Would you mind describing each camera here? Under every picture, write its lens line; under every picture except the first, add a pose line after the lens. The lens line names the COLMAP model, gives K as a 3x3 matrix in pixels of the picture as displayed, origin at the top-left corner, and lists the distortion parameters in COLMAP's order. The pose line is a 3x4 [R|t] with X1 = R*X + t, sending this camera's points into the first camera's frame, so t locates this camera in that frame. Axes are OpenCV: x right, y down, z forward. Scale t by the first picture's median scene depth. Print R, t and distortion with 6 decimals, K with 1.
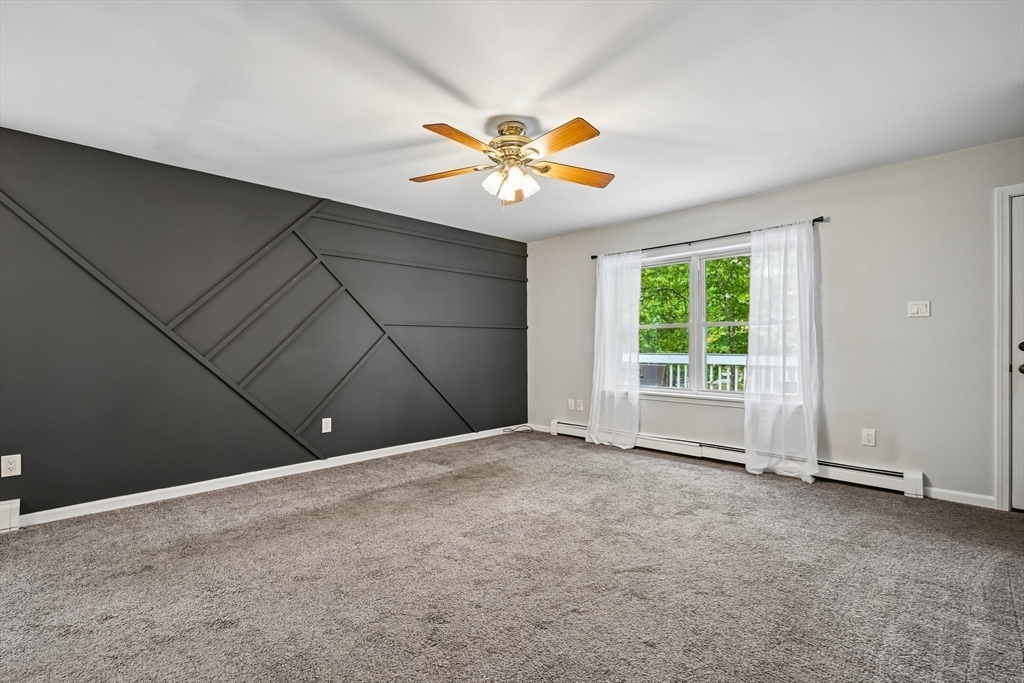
lens RADIAL K [[461.9, 0, 512.0], [0, 461.9, 343.4], [0, 0, 1]] dist [0.000179, 0.000174]
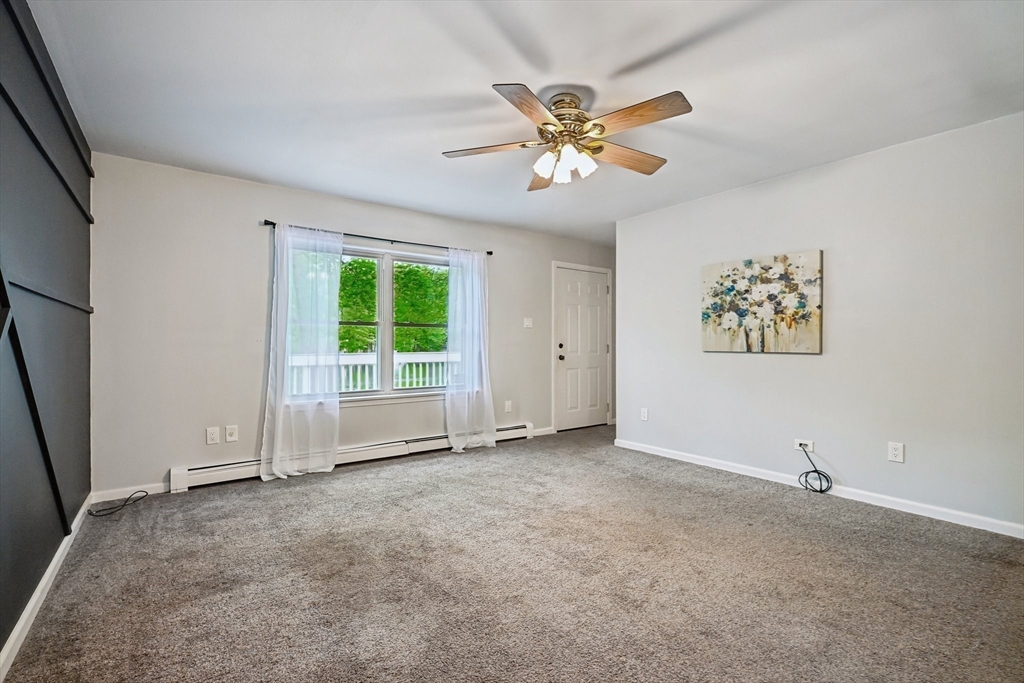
lens RADIAL K [[461.9, 0, 512.0], [0, 461.9, 343.4], [0, 0, 1]] dist [0.000179, 0.000174]
pose [[0.156291, 0.005427, 0.987696, -0.649376], [-0.004770, 0.999977, -0.004740, 0.005369], [-0.987700, -0.003971, 0.156313, 0.699092]]
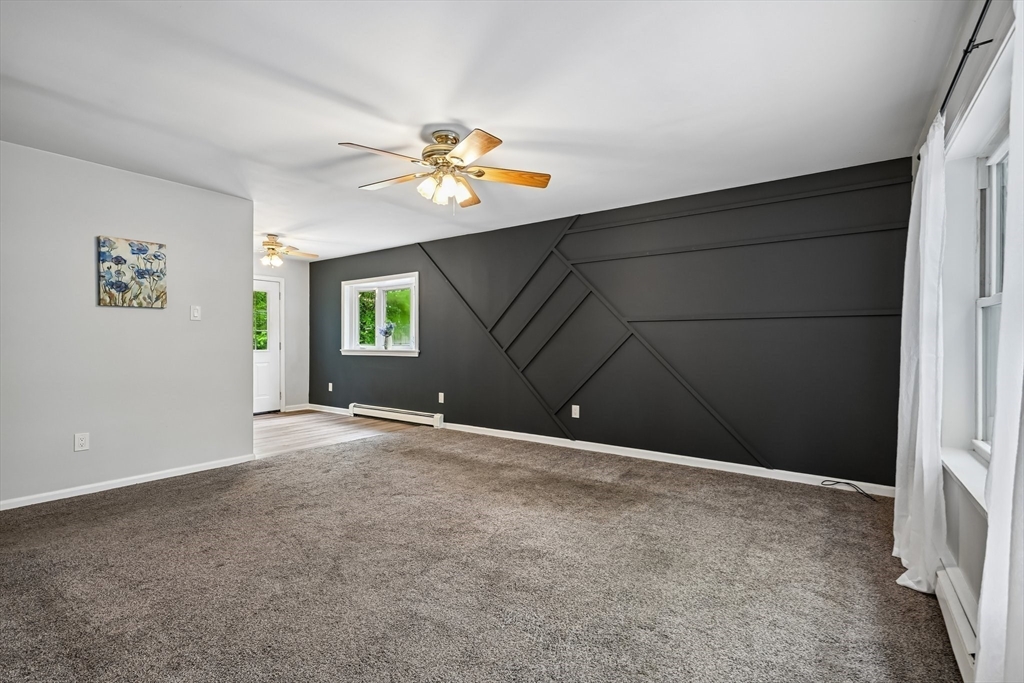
lens RADIAL K [[469.3, 0, 516.4], [0, 469.3, 340.8], [0, 0, 1]] dist [-0.001642, -0.000138]
pose [[0.163063, 0.006789, -0.986592, 0.786312], [-0.001964, 0.999977, 0.006556, -0.006716], [0.986614, 0.000868, 0.163073, 0.716974]]
